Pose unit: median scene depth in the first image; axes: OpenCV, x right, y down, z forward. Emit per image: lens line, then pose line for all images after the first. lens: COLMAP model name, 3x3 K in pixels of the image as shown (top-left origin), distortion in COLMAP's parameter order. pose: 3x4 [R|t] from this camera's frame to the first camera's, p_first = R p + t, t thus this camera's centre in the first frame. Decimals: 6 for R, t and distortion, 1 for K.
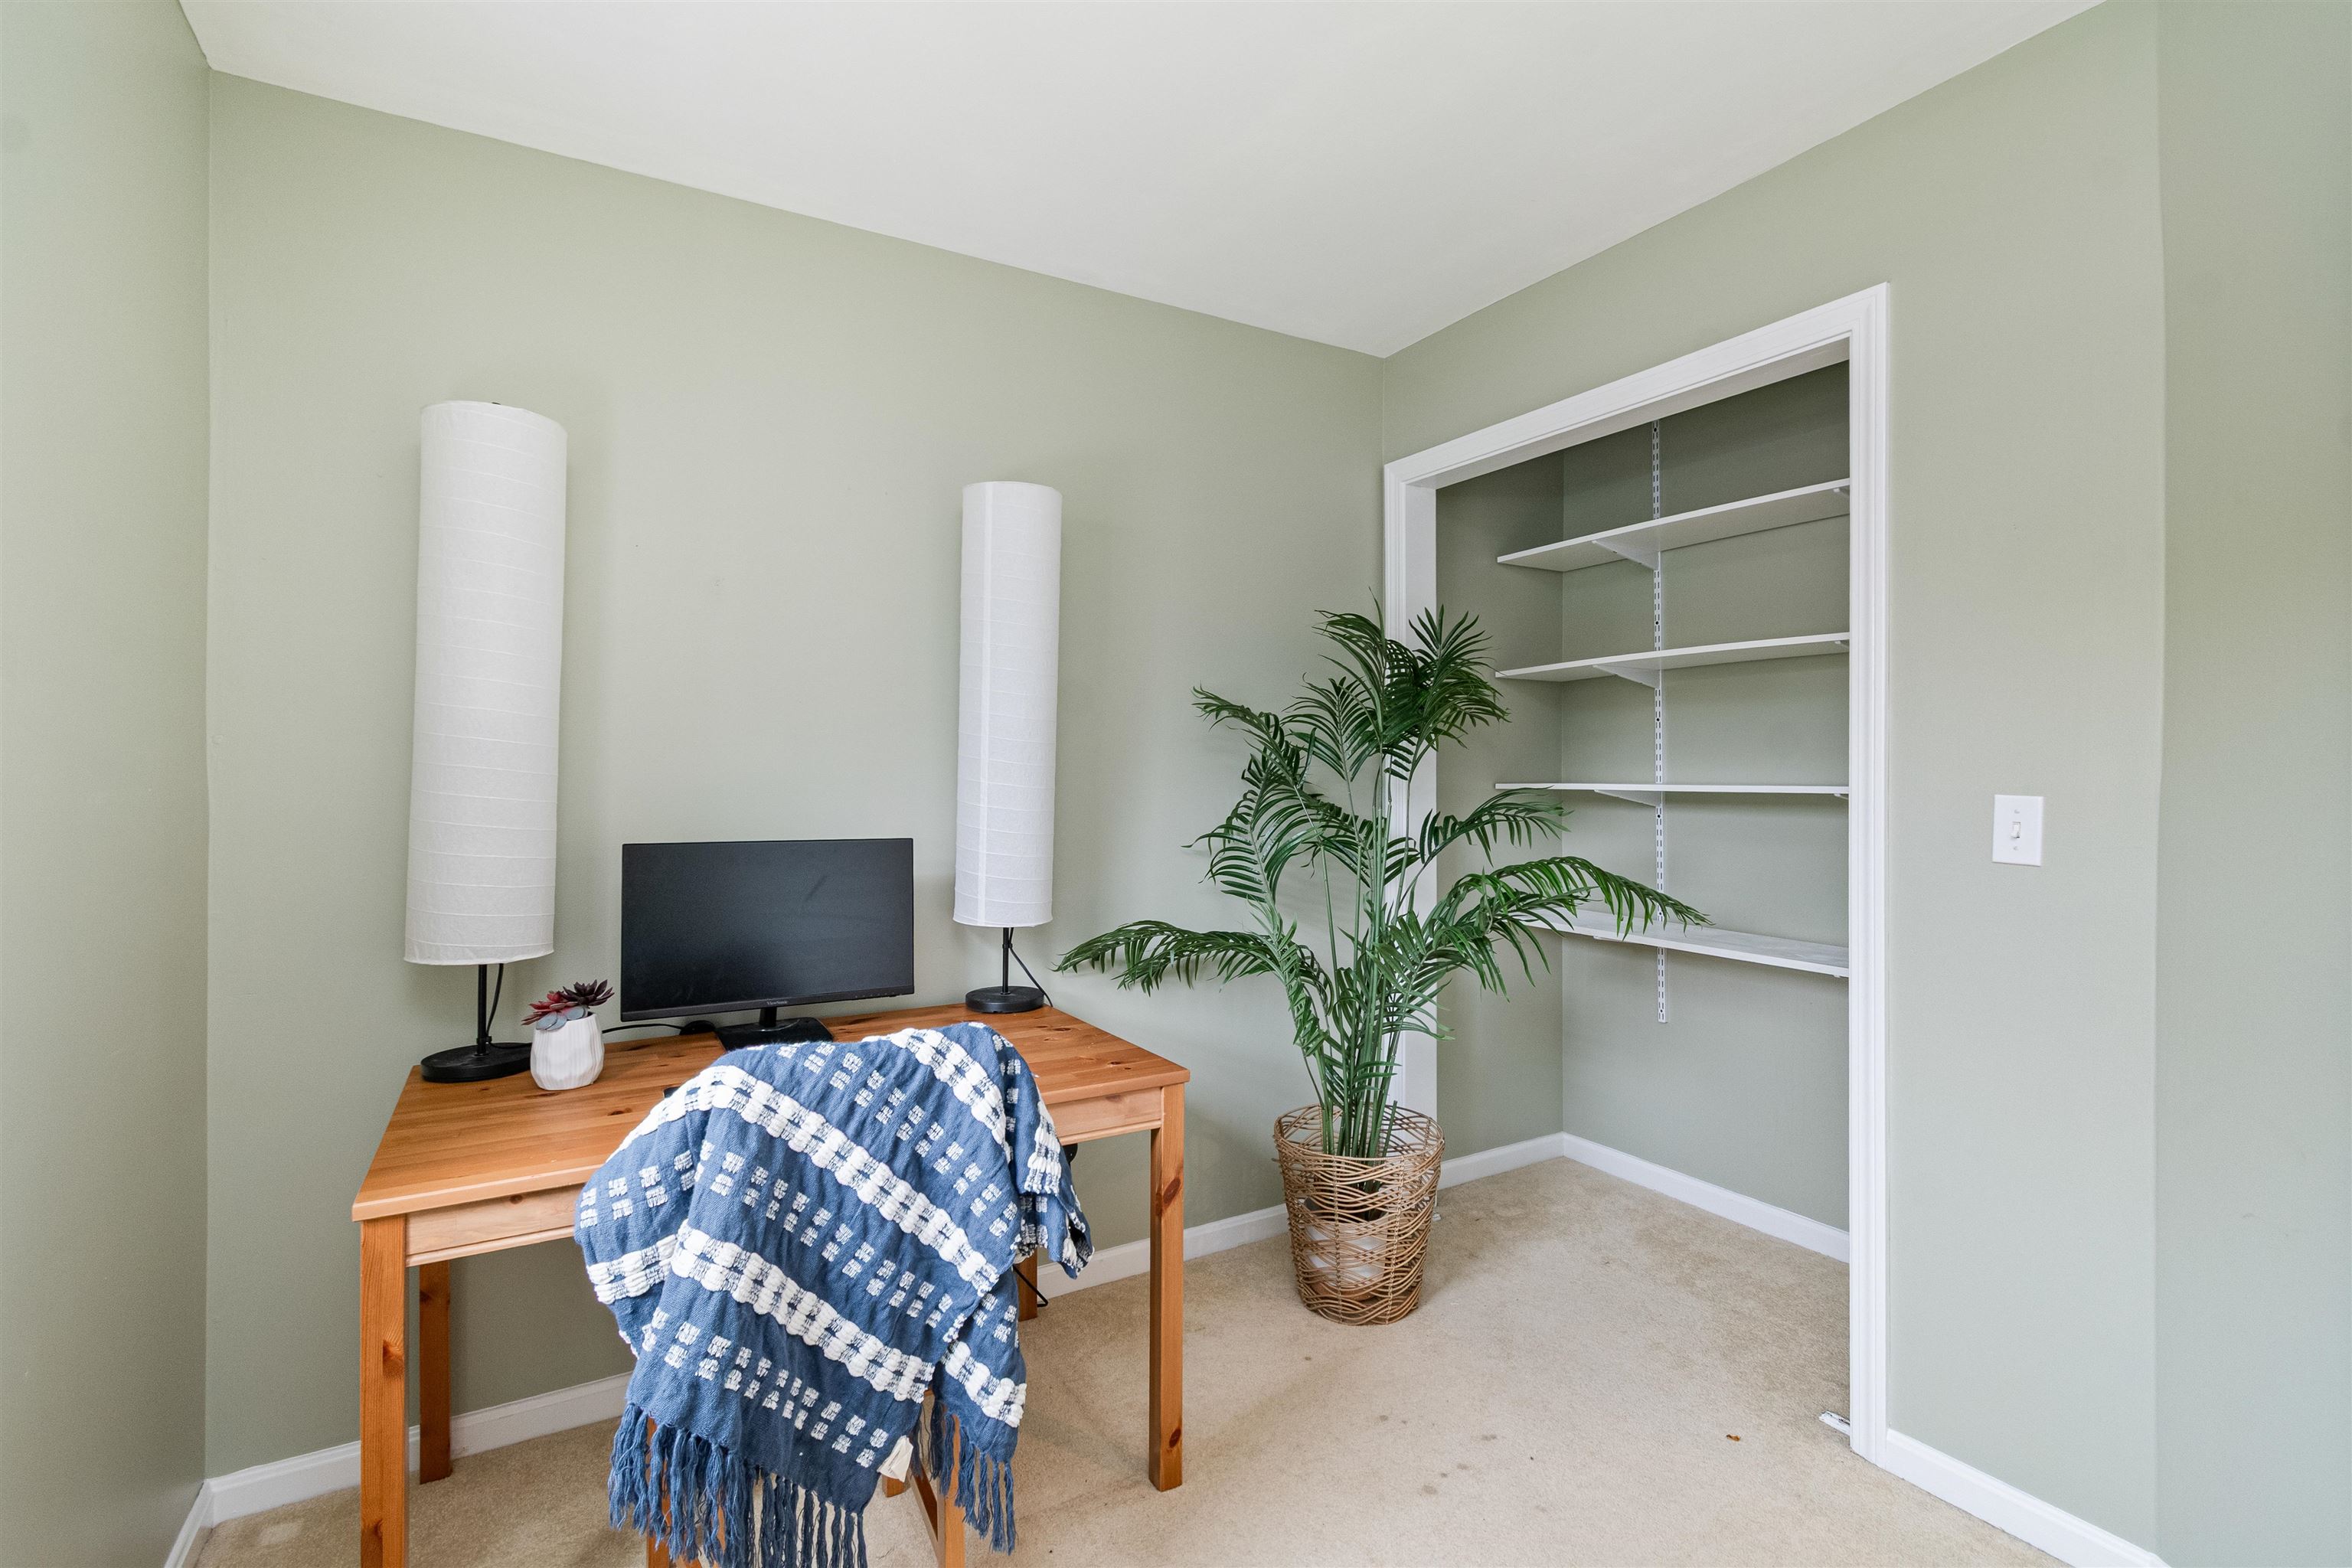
lens RADIAL K [[1054.3, 0, 1168.4], [0, 1054.3, 776.9], [0, 0, 1]] dist [0.004580, -0.002407]
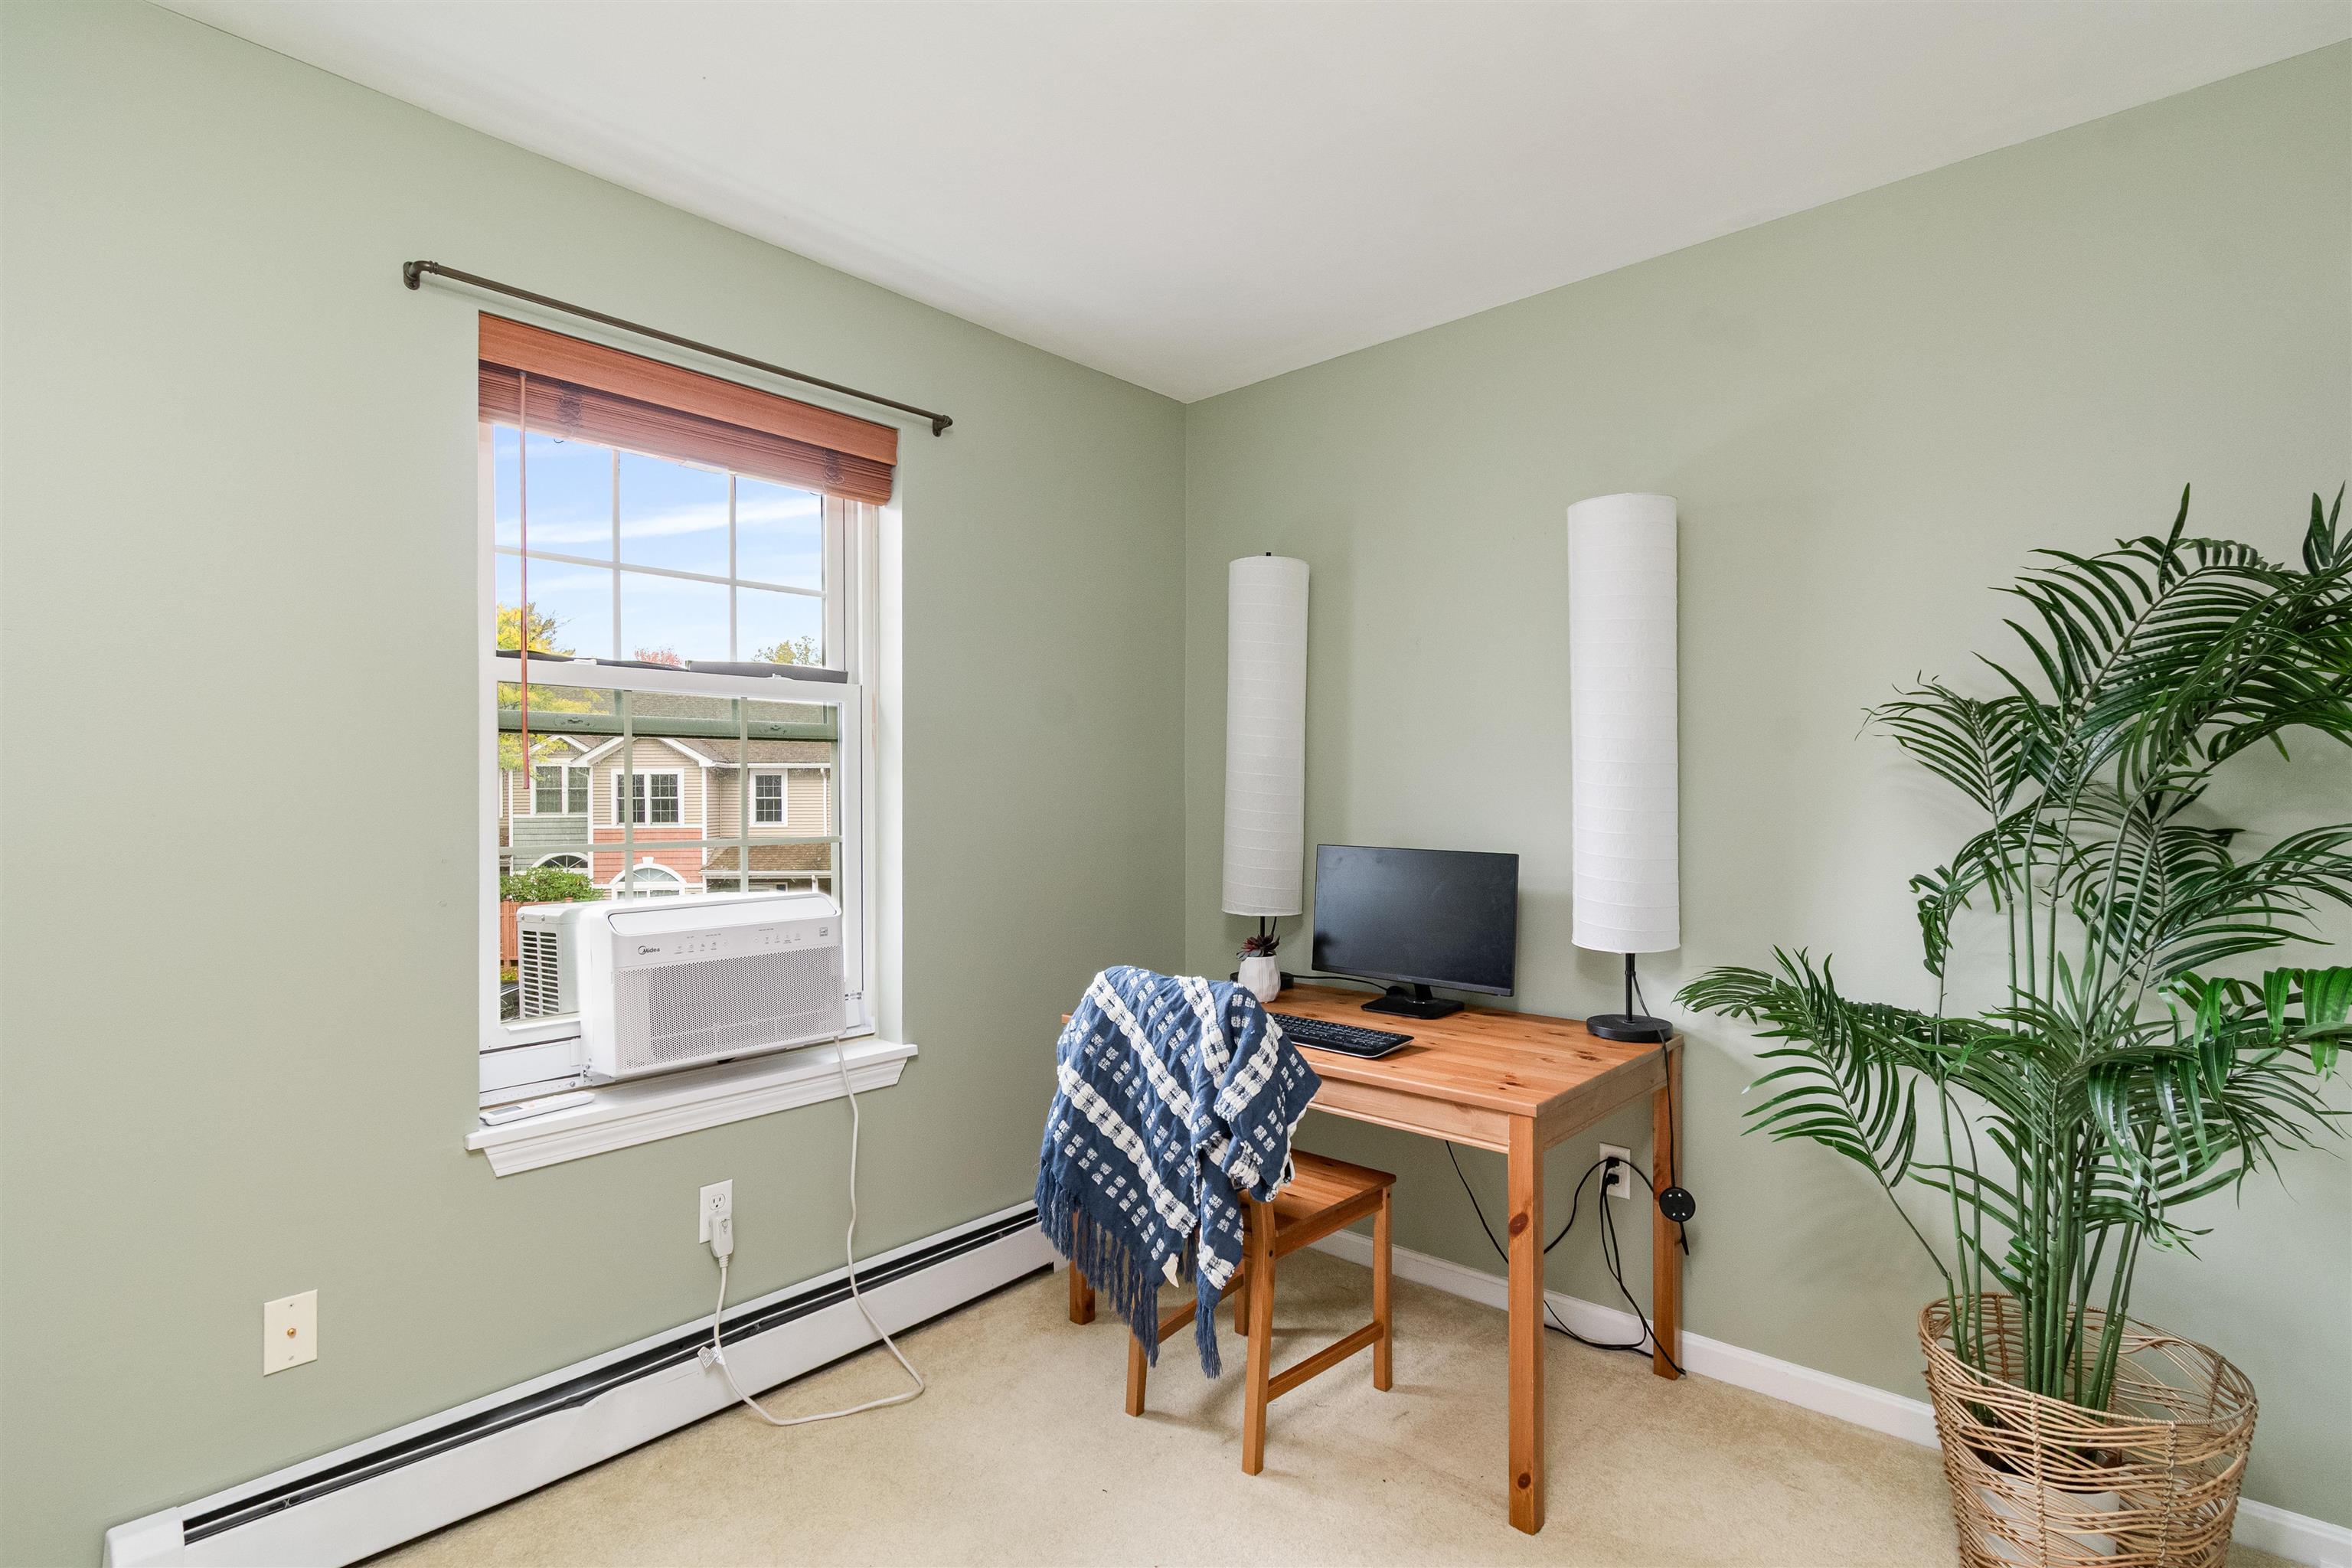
lens RADIAL K [[1054.3, 0, 1191.5], [0, 1054.3, 820.6], [0, 0, 1]] dist [0.004580, -0.002407]
pose [[0.302794, 0.001718, -0.953055, 1.134124], [0.007231, 0.999965, 0.004100, 0.027791], [0.953029, -0.008133, 0.302771, 0.596813]]
